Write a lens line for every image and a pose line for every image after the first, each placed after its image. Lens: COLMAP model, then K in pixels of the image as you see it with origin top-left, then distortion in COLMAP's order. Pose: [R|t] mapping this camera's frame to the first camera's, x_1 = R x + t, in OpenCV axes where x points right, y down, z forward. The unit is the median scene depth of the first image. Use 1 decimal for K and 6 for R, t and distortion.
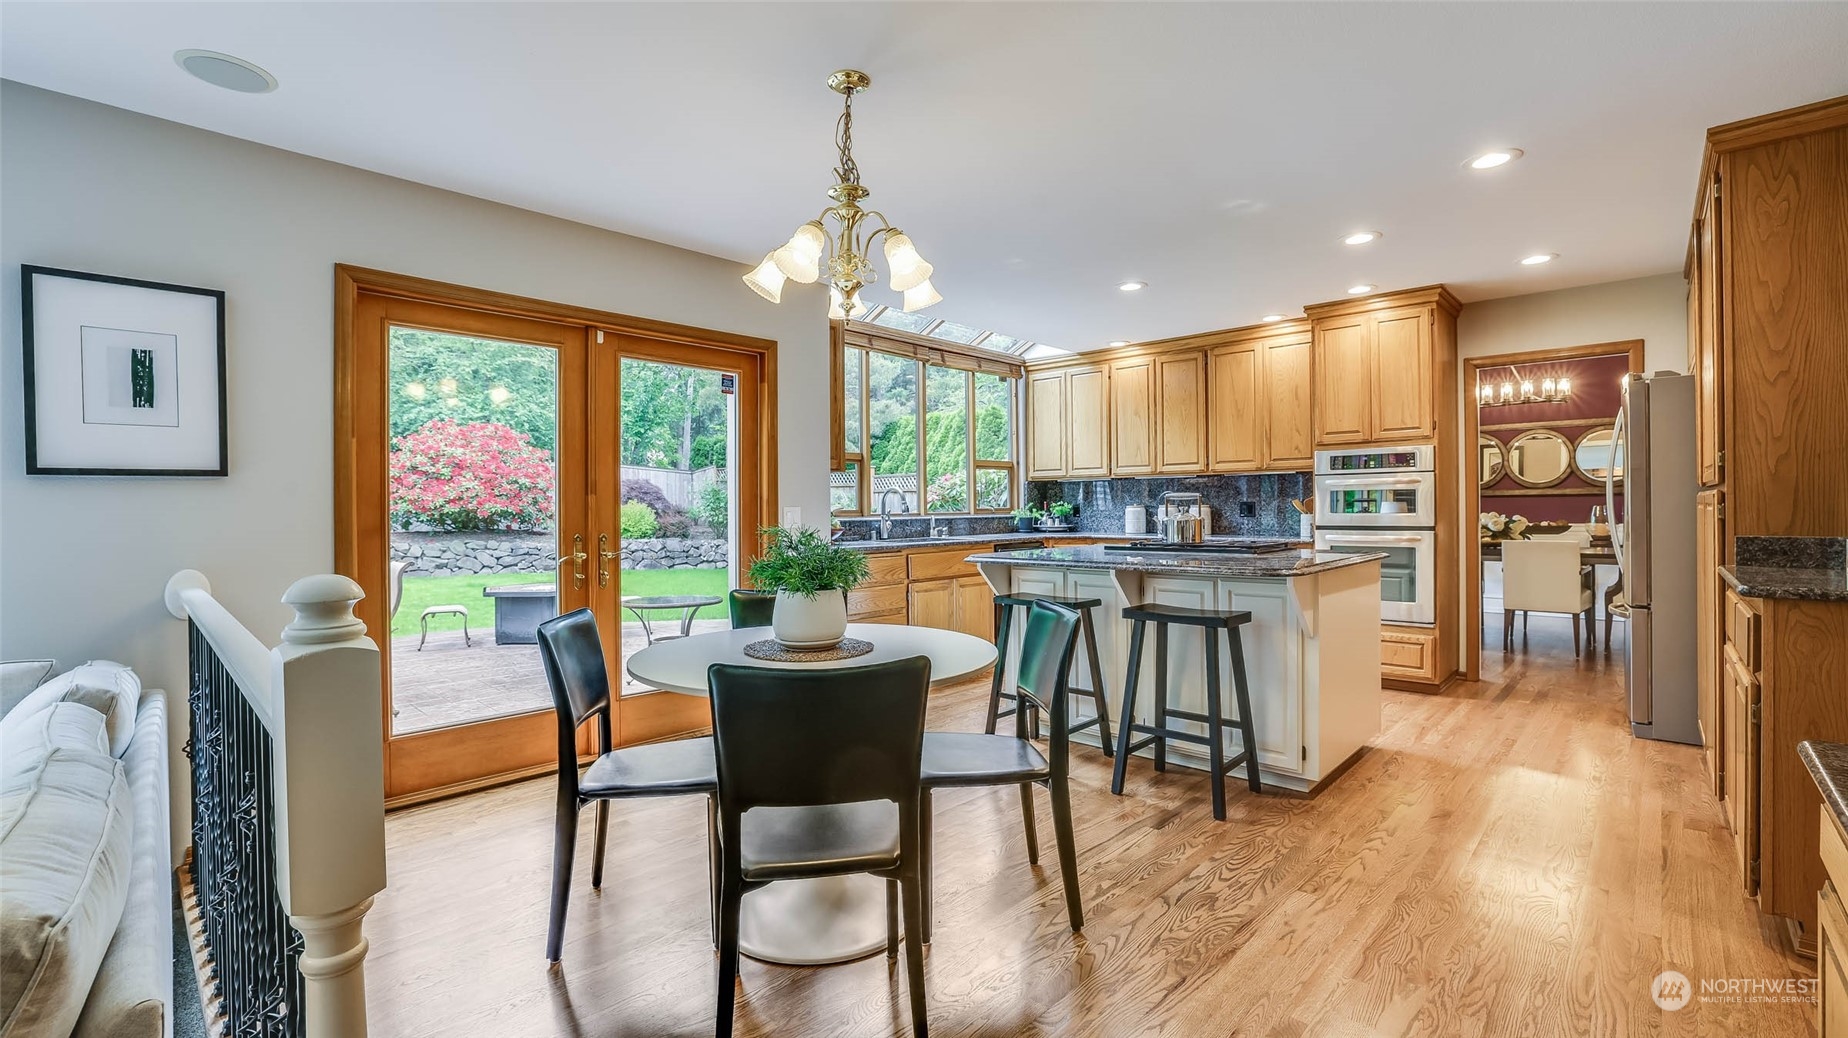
lens RADIAL K [[791.6, 0, 909.9], [0, 791.6, 510.0], [0, 0, 1]] dist [-0.036553, 0.010675]
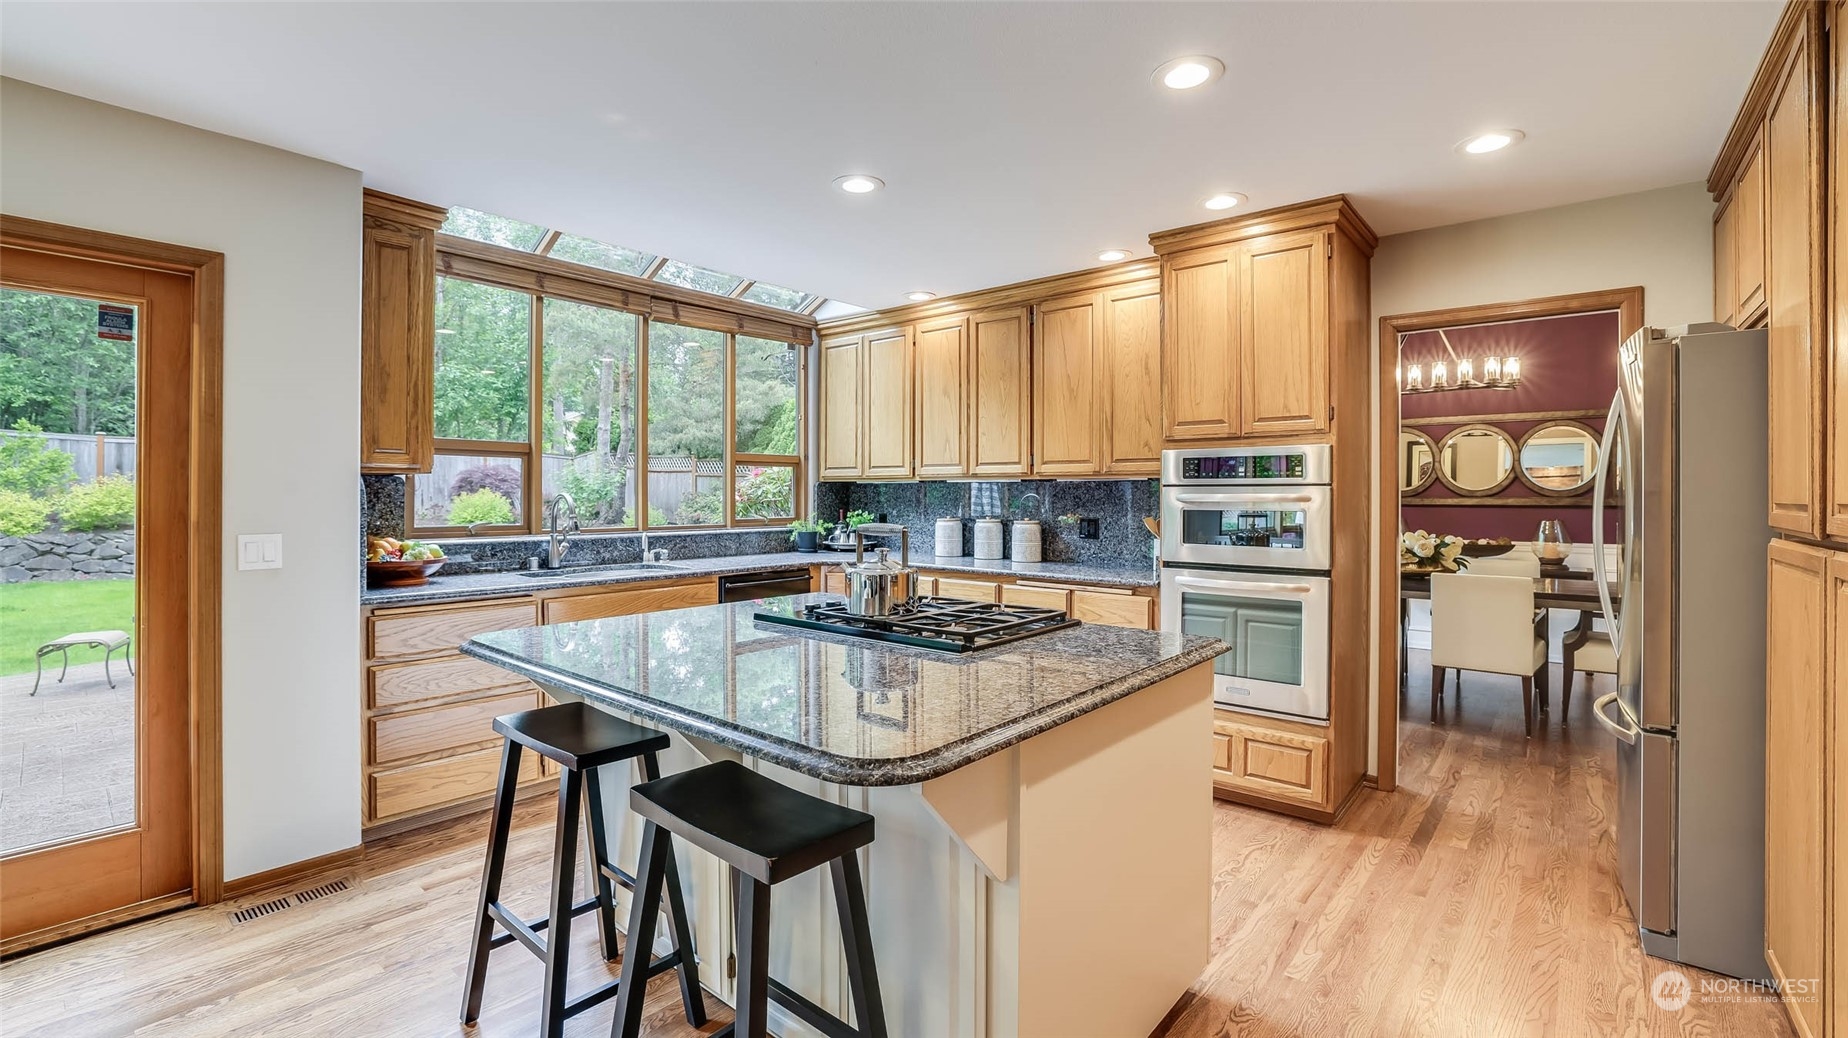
lens RADIAL K [[798.1, 0, 899.1], [0, 798.1, 496.3], [0, 0, 1]] dist [-0.025912, 0.004385]
pose [[0.998342, 0.011326, 0.056434, 0.206194], [-0.011265, 0.999936, -0.001400, -0.025825], [-0.056446, 0.000762, 0.998405, 0.269560]]
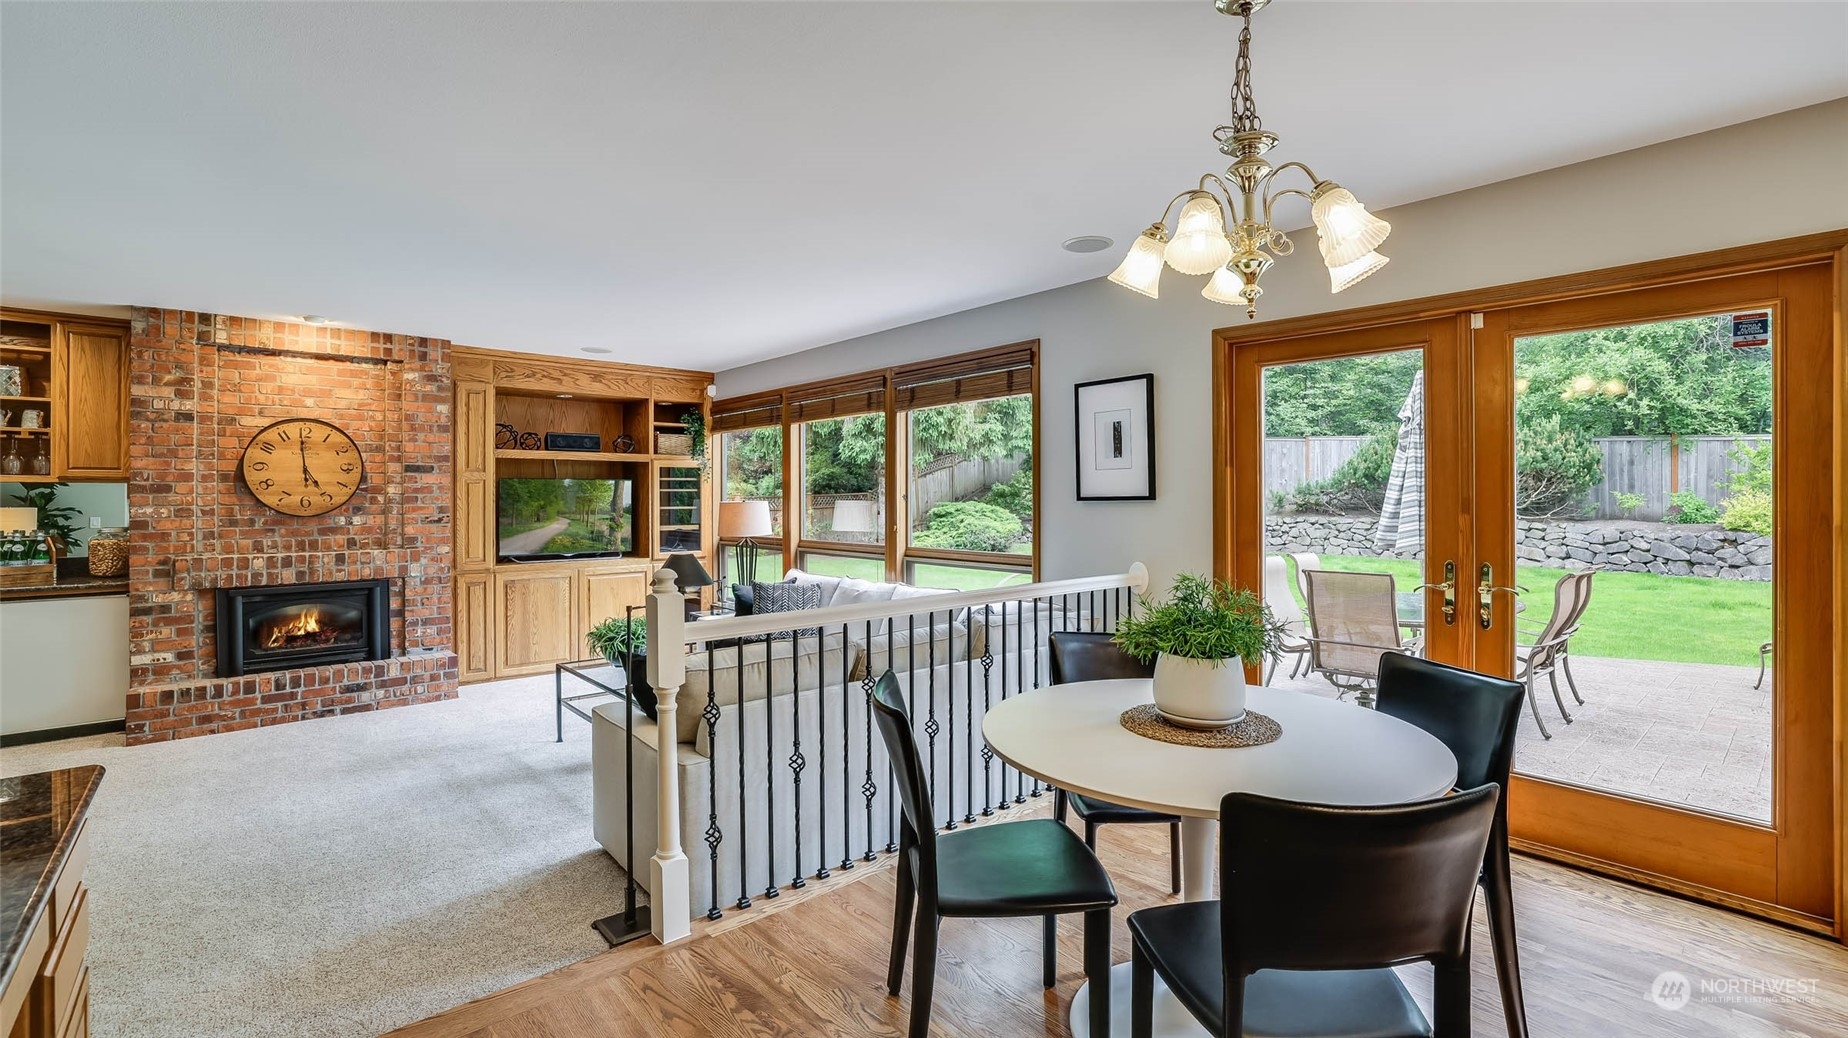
lens RADIAL K [[796.5, 0, 915.0], [0, 796.5, 496.0], [0, 0, 1]] dist [-0.045758, 0.014141]
pose [[-0.072856, 0.008059, -0.997310, 0.265899], [0.002142, 0.999966, 0.007924, -0.027138], [0.997340, -0.001559, -0.072871, 0.280305]]
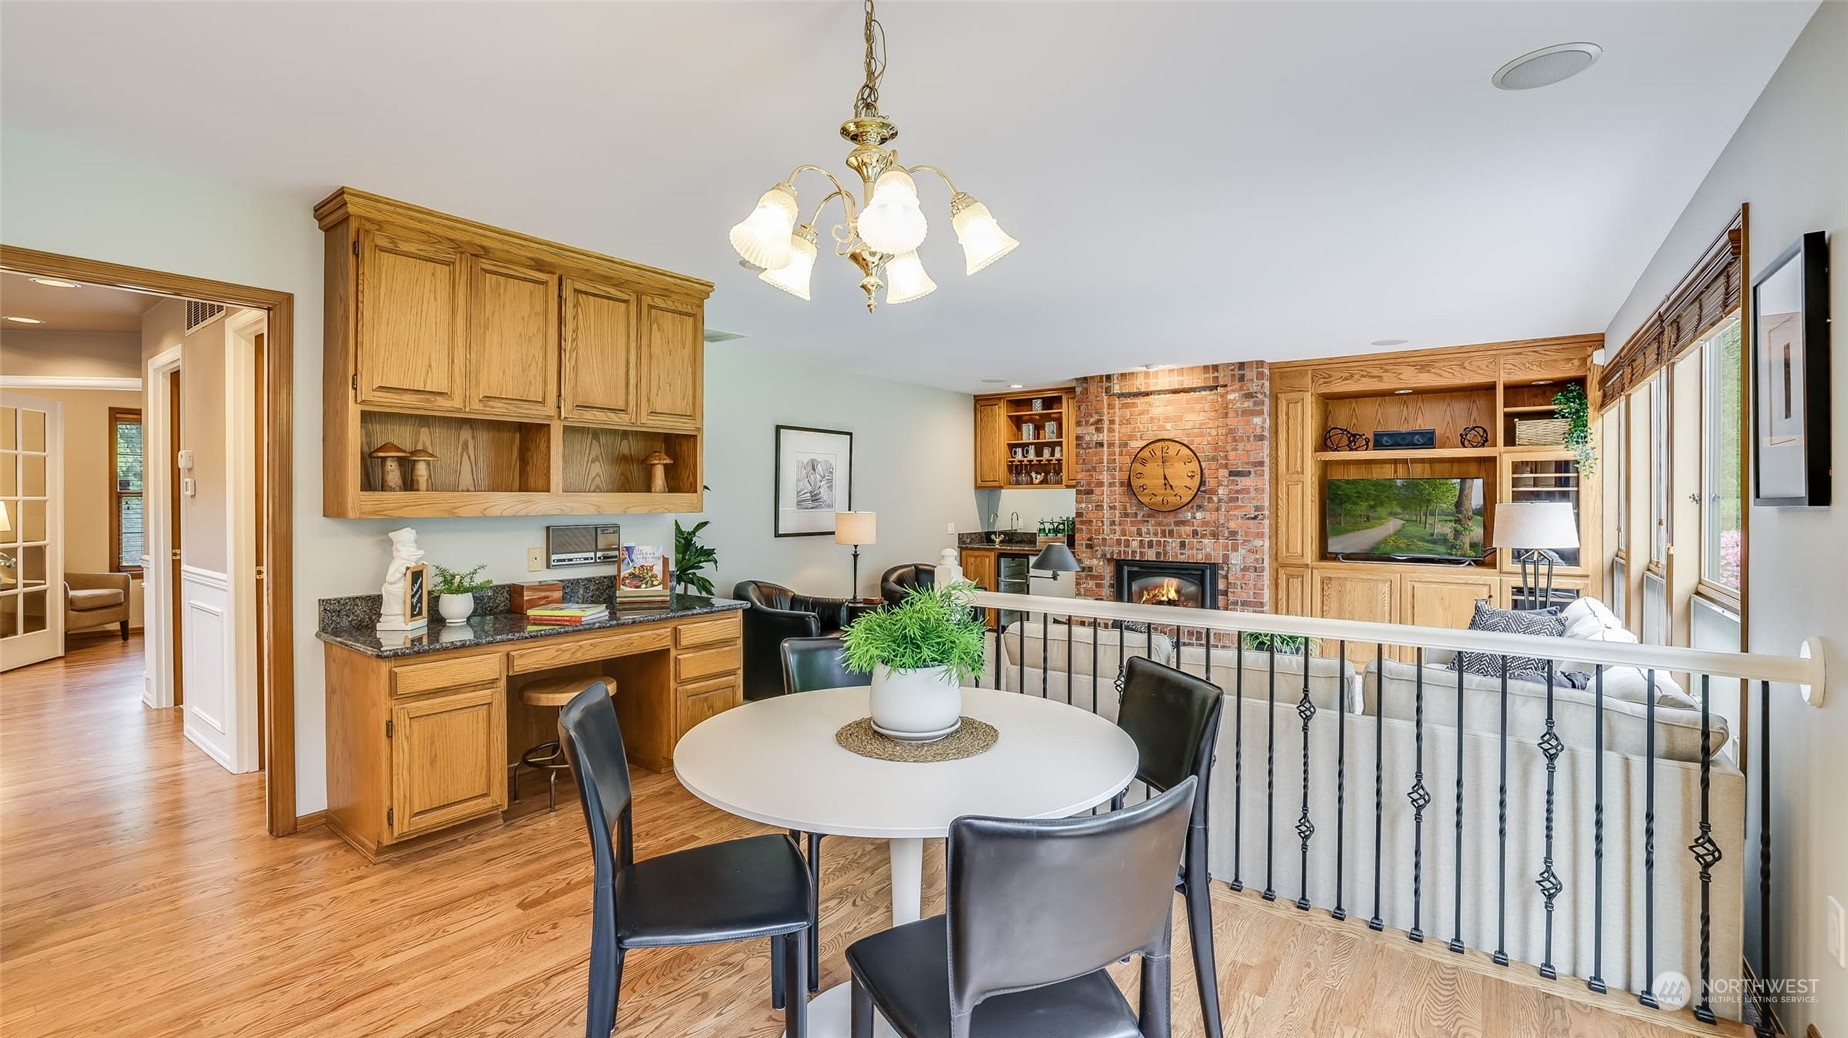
lens RADIAL K [[796.5, 0, 916.5], [0, 796.5, 497.6], [0, 0, 1]] dist [-0.045758, 0.014141]
pose [[-0.991215, 0.009363, -0.131932, -0.015567], [0.009505, 0.999955, -0.000447, -0.023234], [0.131922, -0.001697, -0.991259, 0.659664]]
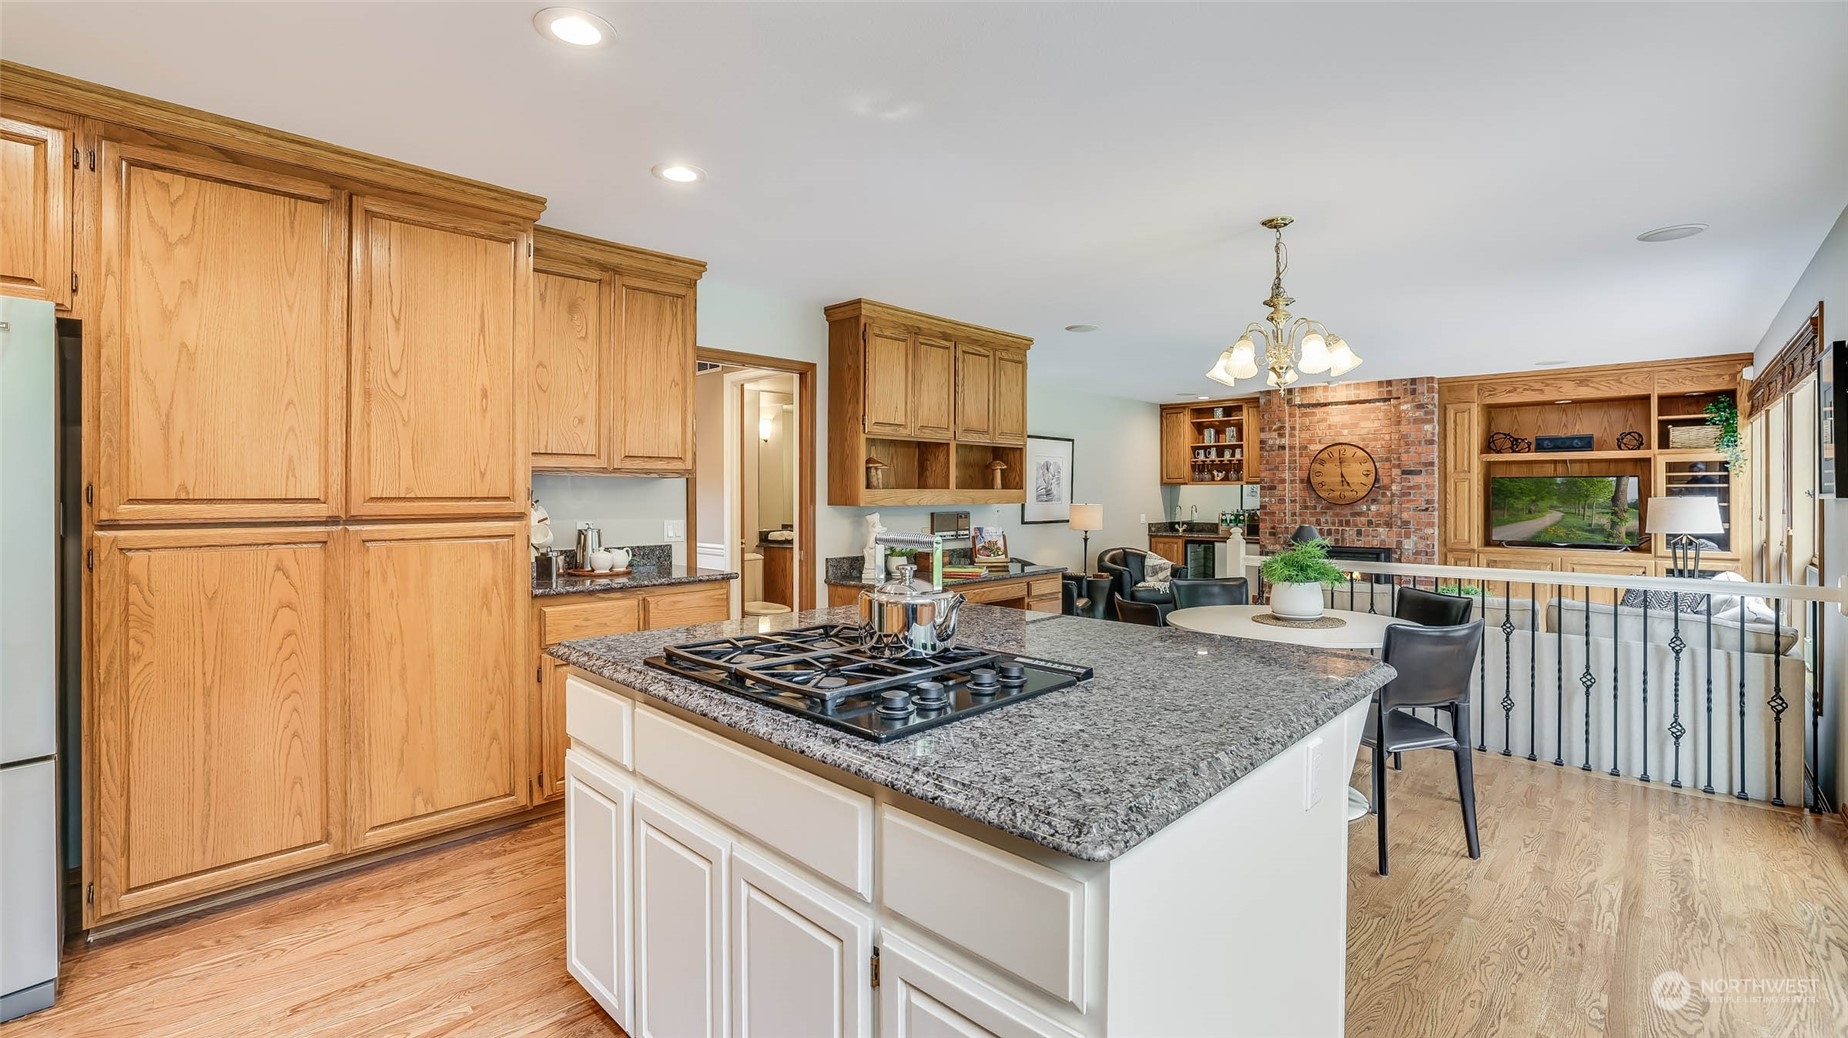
lens RADIAL K [[791.6, 0, 920.6], [0, 791.6, 490.5], [0, 0, 1]] dist [-0.036553, 0.010675]
pose [[-0.999942, 0.008865, -0.006157, 0.206941], [0.008889, 0.999953, -0.003886, -0.025354], [0.006122, -0.003940, -0.999973, 0.906206]]
